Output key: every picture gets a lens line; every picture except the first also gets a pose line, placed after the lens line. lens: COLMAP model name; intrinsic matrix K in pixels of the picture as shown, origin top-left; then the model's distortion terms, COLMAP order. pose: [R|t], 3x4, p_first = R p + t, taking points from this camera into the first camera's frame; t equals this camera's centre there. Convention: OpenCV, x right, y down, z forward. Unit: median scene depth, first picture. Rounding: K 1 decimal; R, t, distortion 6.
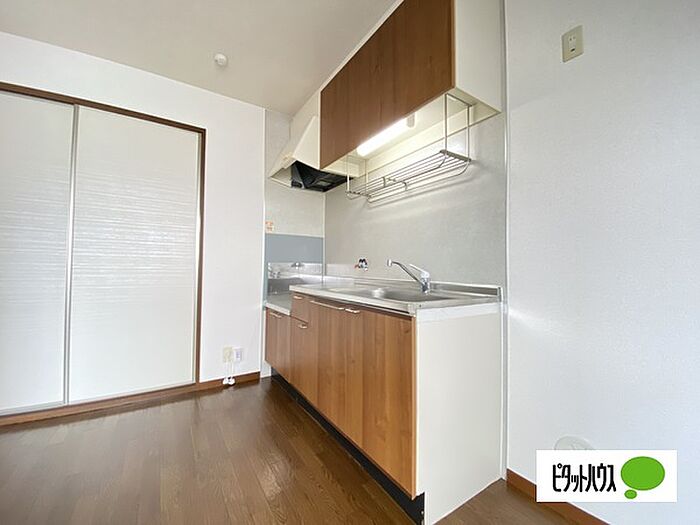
lens RADIAL K [[282.6, 0, 350.9], [0, 282.6, 263.7], [0, 0, 1]] dist [-0.003066, -0.007364]
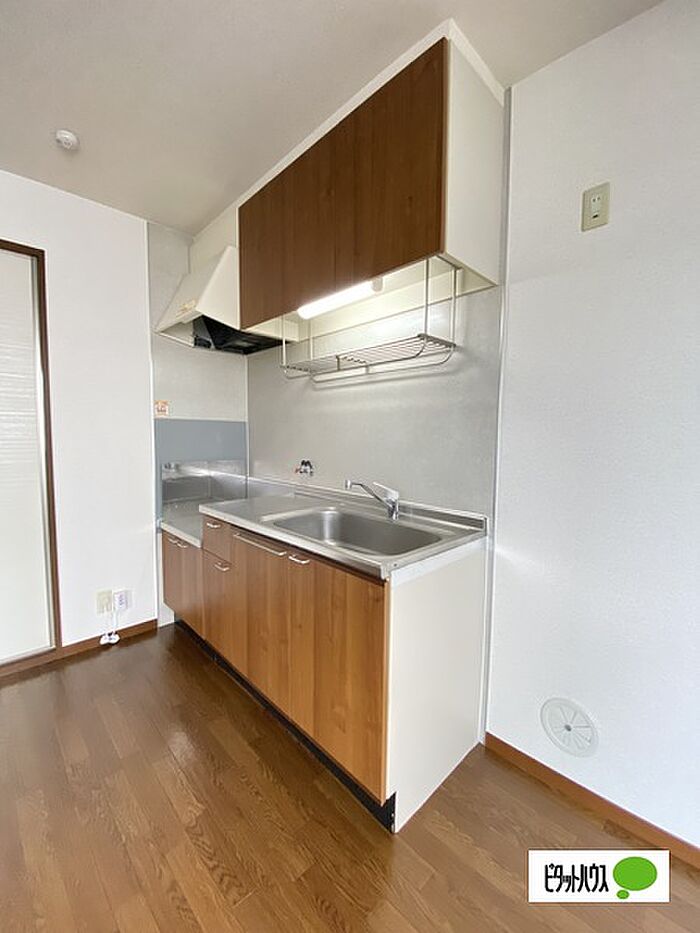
lens RADIAL K [[376.7, 0, 353.1], [0, 376.7, 468.6], [0, 0, 1]] dist [-0.003066, -0.007364]
pose [[0.980736, -0.013658, 0.194861, -0.032227], [-0.006518, 0.994709, 0.102524, -0.129178], [-0.195230, -0.101819, 0.975458, 0.049971]]
